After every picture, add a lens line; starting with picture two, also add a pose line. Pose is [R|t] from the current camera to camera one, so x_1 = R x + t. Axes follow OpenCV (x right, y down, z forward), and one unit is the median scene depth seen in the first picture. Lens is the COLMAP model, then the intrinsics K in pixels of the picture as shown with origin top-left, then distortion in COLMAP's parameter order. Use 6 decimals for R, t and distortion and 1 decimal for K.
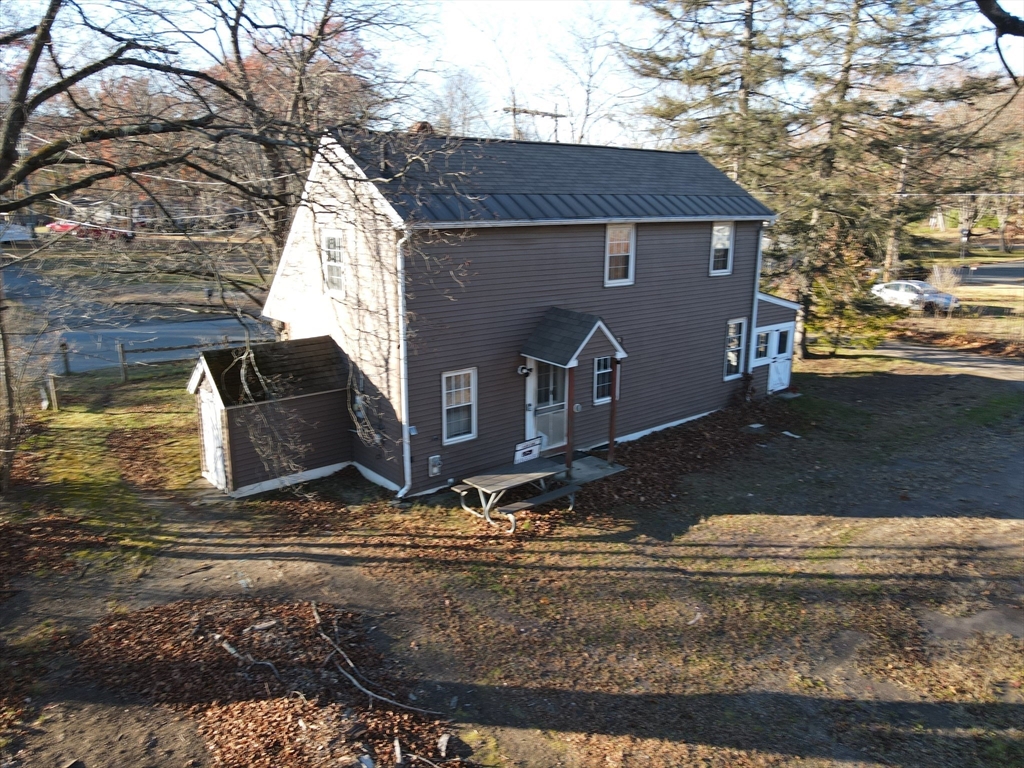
lens RADIAL K [[732.6, 0, 512.0], [0, 732.6, 384.0], [0, 0, 1]] dist [0.003798, 0.001883]
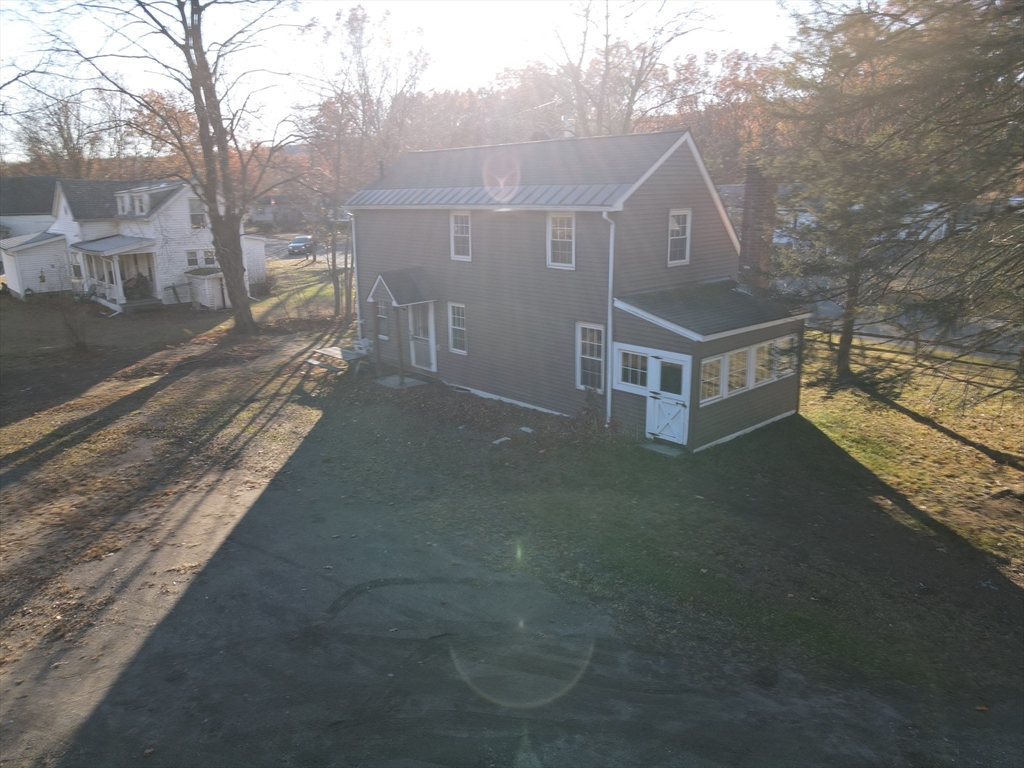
lens RADIAL K [[732.6, 0, 512.0], [0, 732.6, 384.0], [0, 0, 1]] dist [0.003798, 0.001883]
pose [[0.067013, 0.243209, -0.967656, 1.727922], [-0.229793, 0.947526, 0.222236, -0.285715], [0.970930, 0.207468, 0.119385, 1.203939]]
